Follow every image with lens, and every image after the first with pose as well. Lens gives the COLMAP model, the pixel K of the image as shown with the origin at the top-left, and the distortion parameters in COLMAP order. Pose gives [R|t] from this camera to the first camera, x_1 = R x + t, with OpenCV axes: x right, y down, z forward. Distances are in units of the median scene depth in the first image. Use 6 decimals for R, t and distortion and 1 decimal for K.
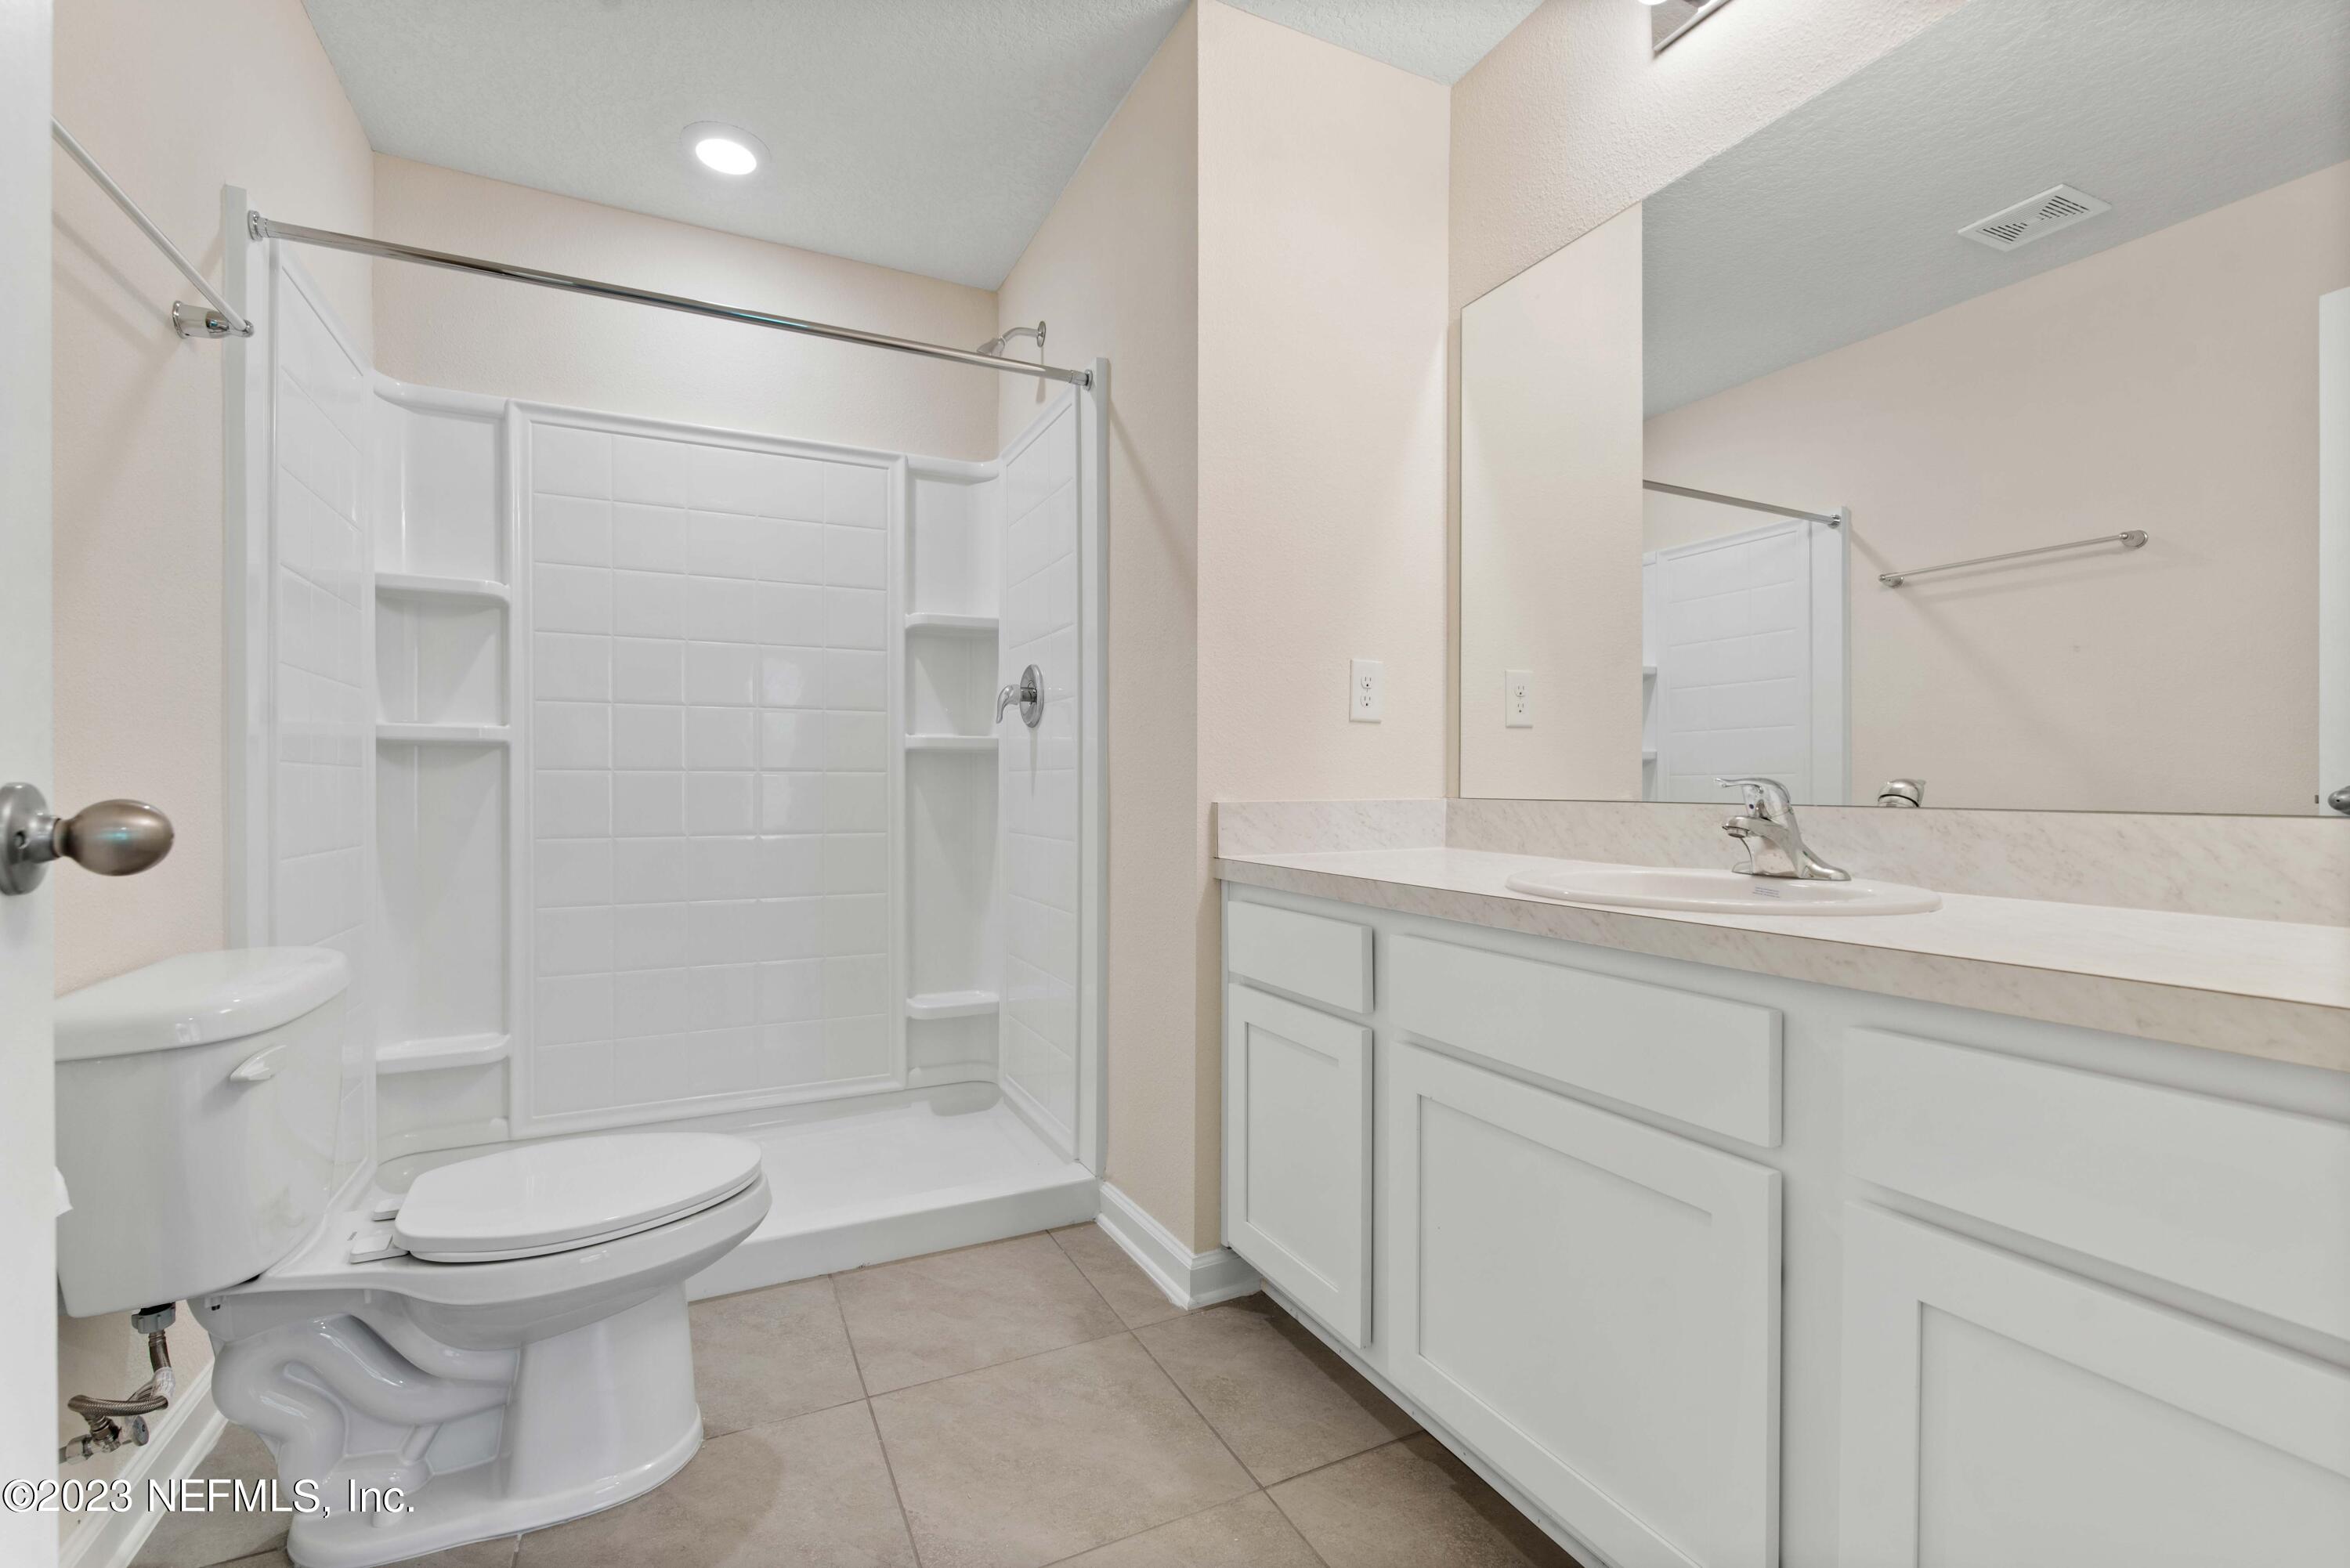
lens RADIAL K [[1009.2, 0, 1175.0], [0, 1009.2, 784.0], [0, 0, 1]] dist [0.001032, 0.000274]
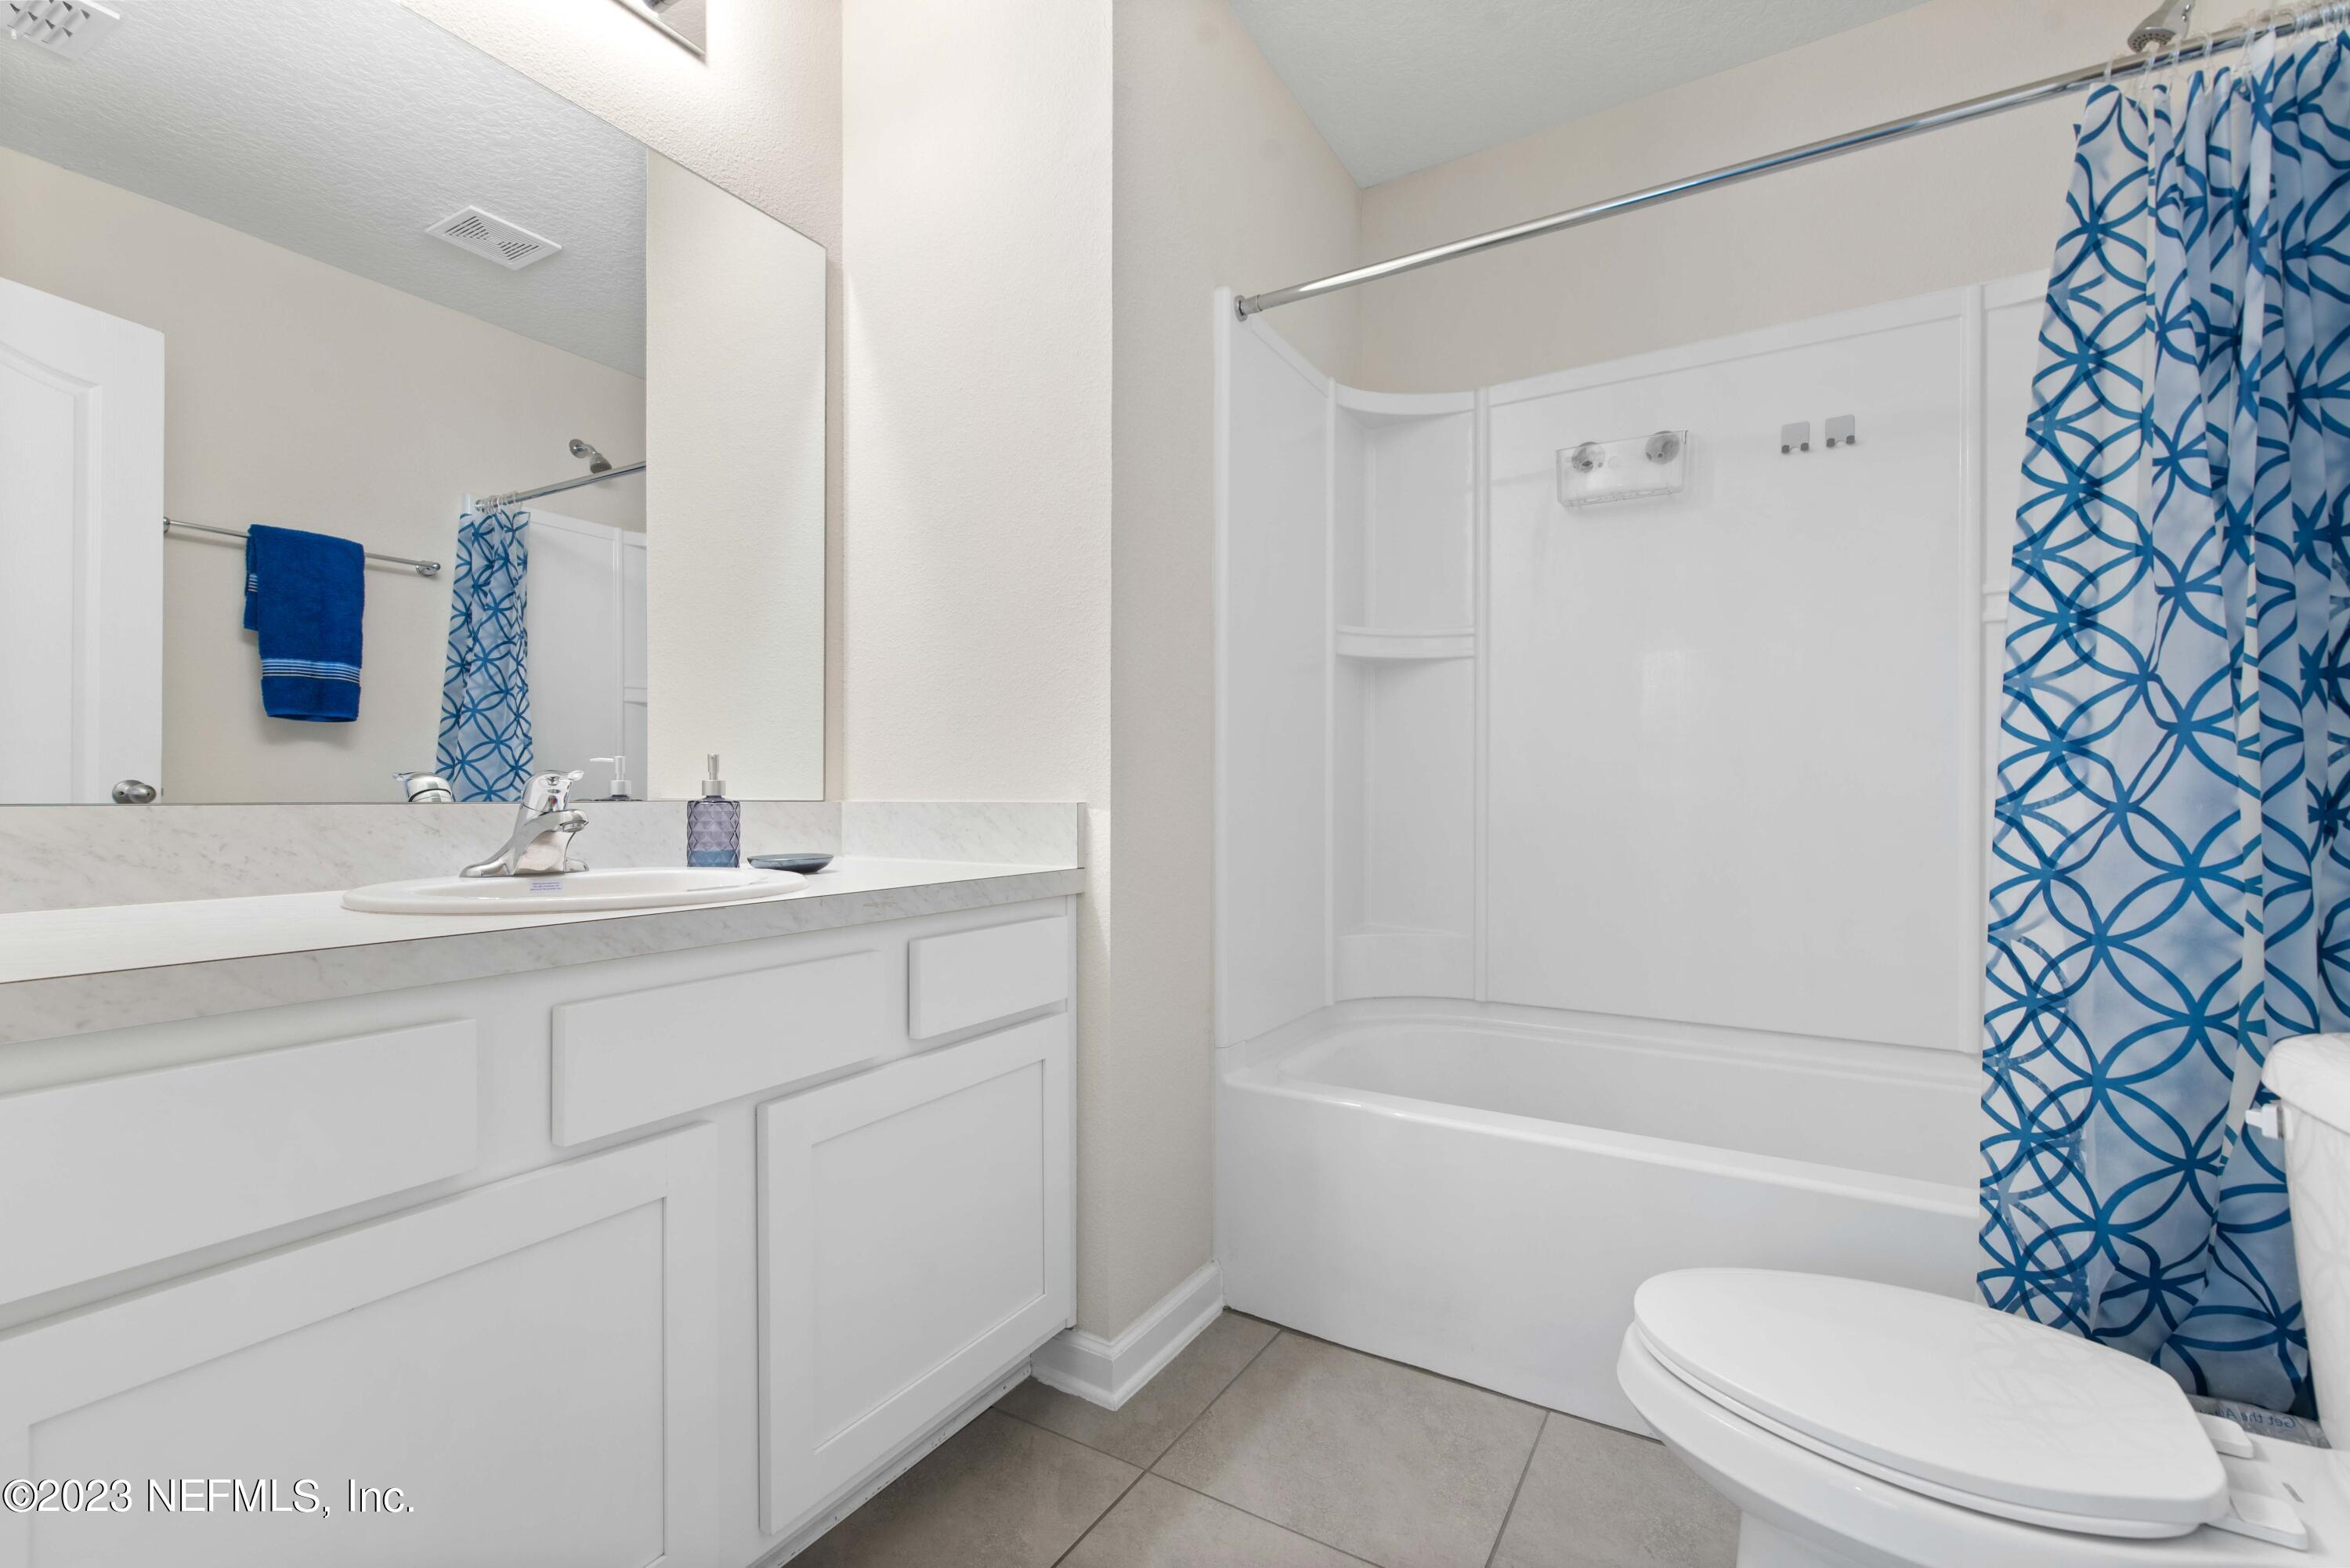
lens RADIAL K [[1009.2, 0, 1175.0], [0, 1009.2, 784.0], [0, 0, 1]] dist [0.001032, 0.000274]
pose [[-0.540140, -0.006202, 0.841552, -0.528277], [-0.004465, 0.999980, 0.004504, -0.000764], [-0.841563, -0.001324, -0.540157, 1.016709]]
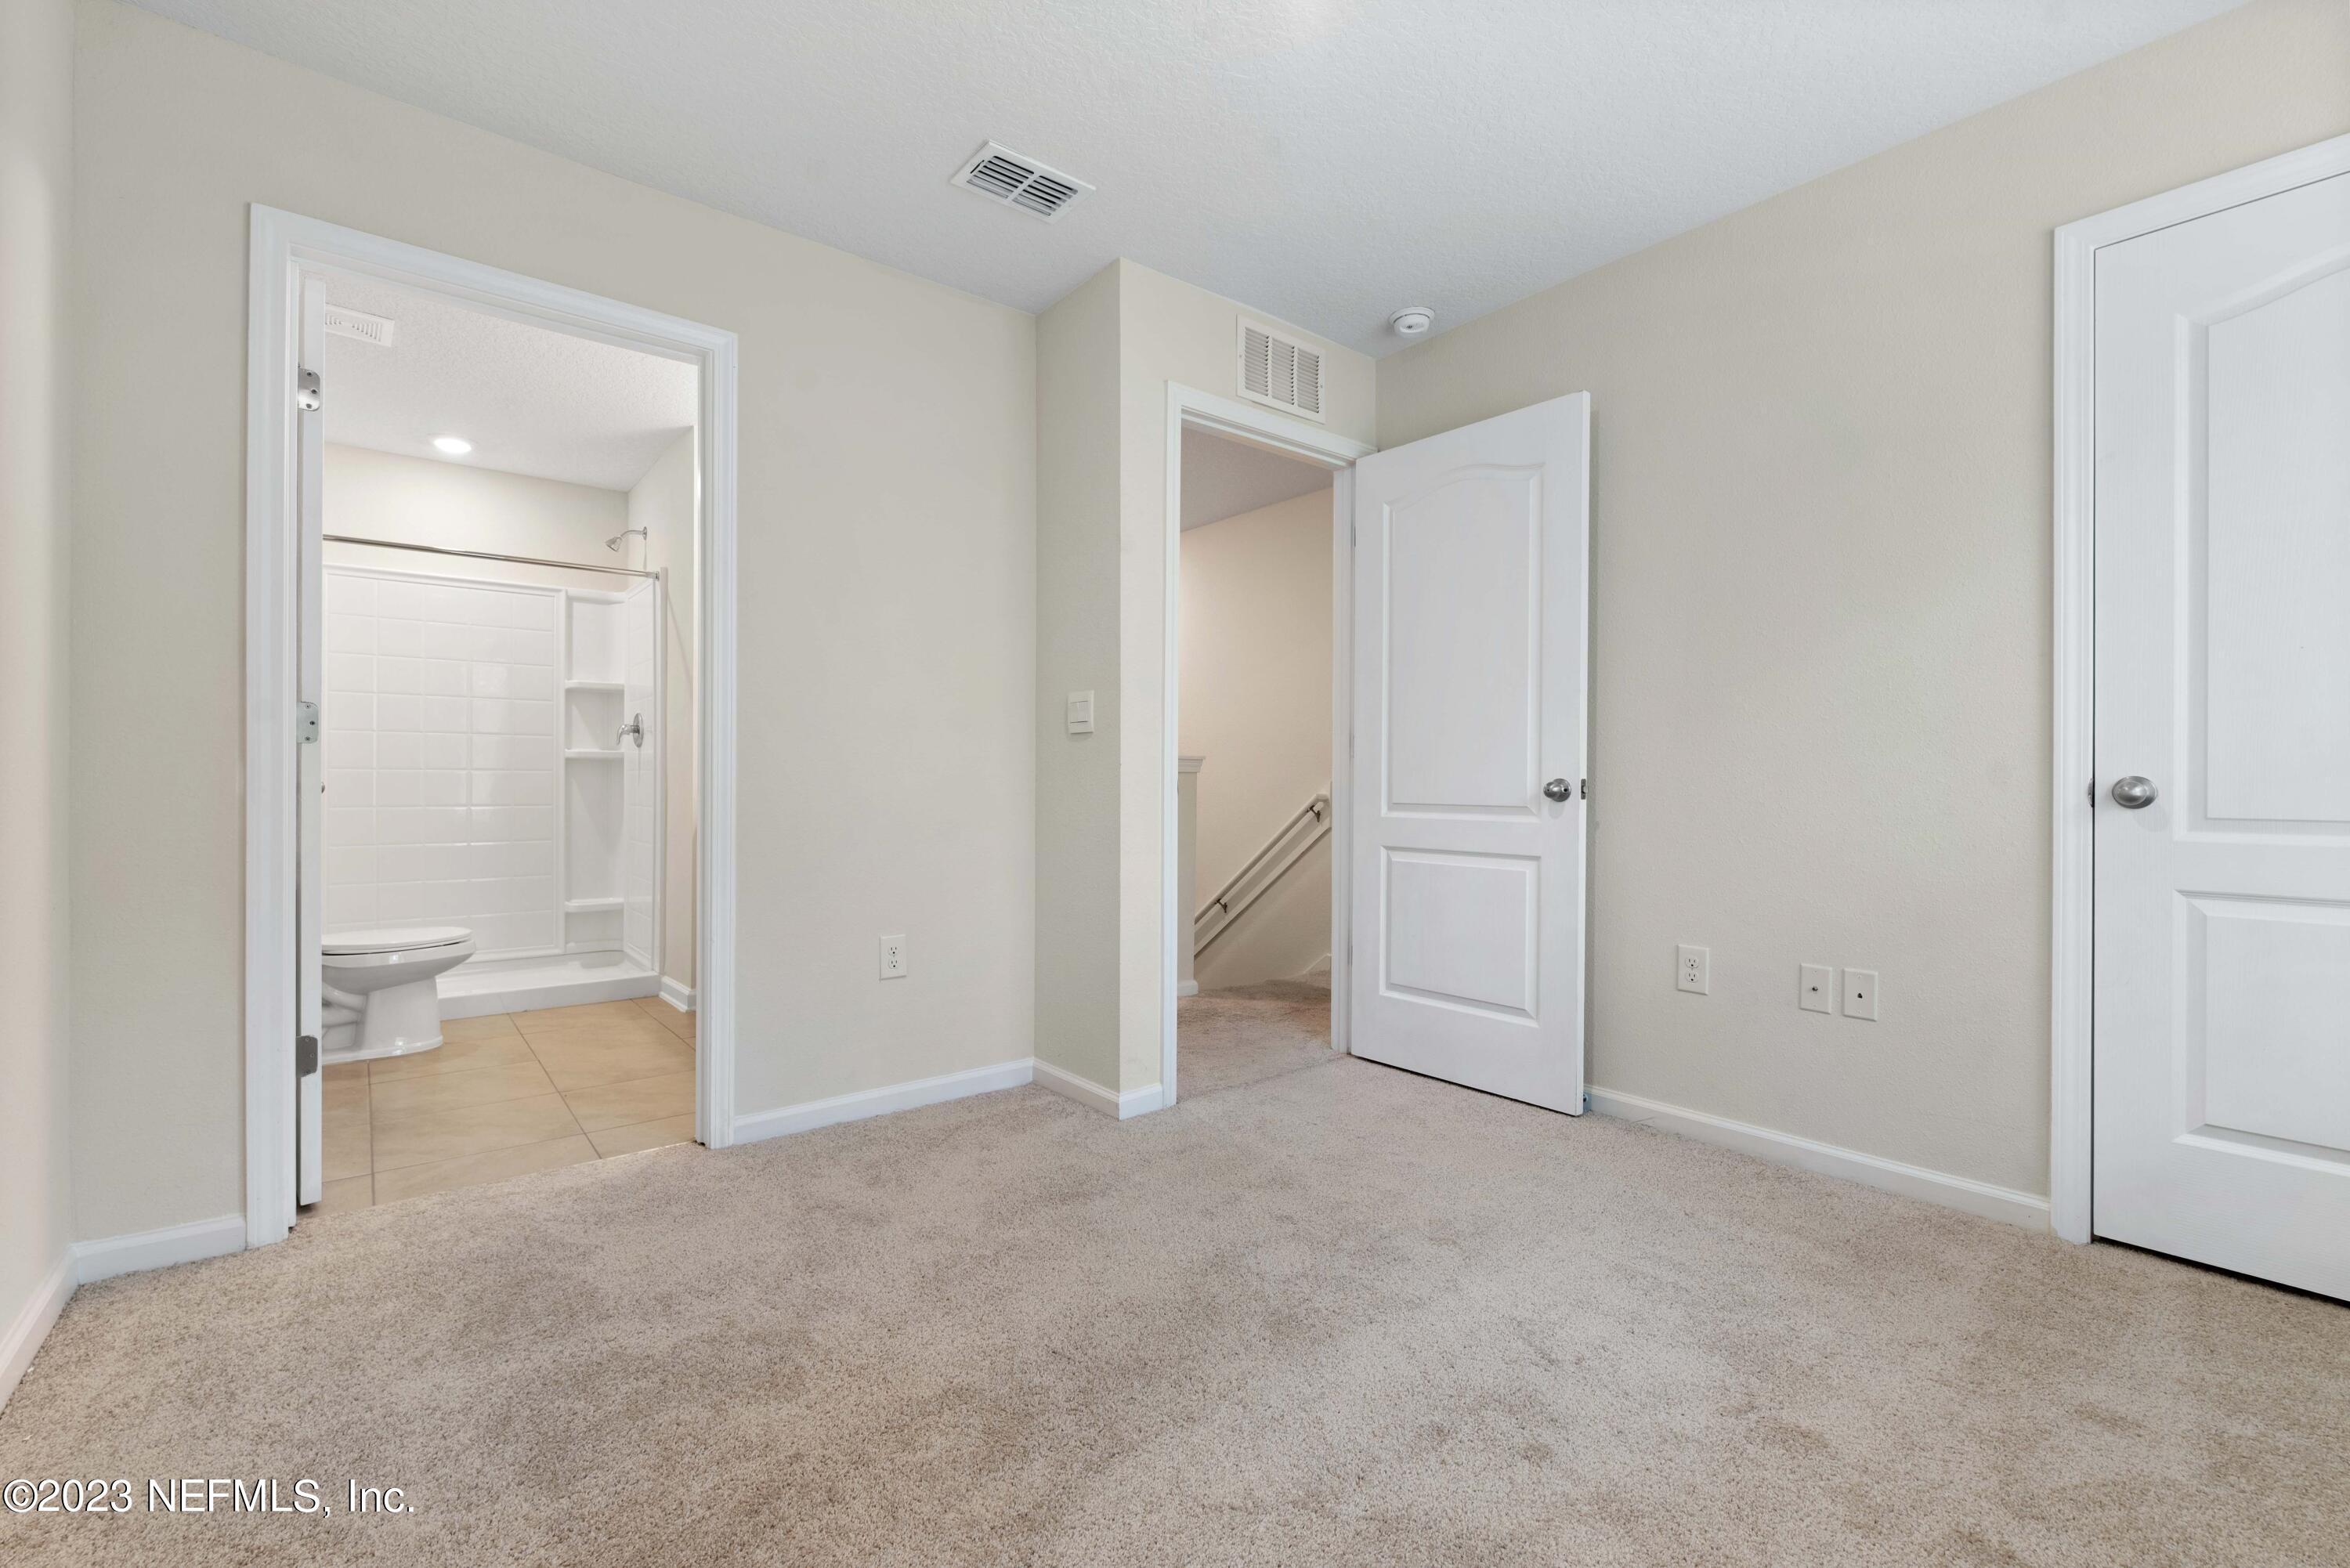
lens RADIAL K [[1009.2, 0, 1175.0], [0, 1009.2, 784.0], [0, 0, 1]] dist [0.001032, 0.000274]
pose [[0.975395, 0.003922, 0.220428, 0.381261], [-0.003495, 0.999991, -0.002329, 0.010934], [-0.220436, 0.001501, 0.975400, -0.944897]]
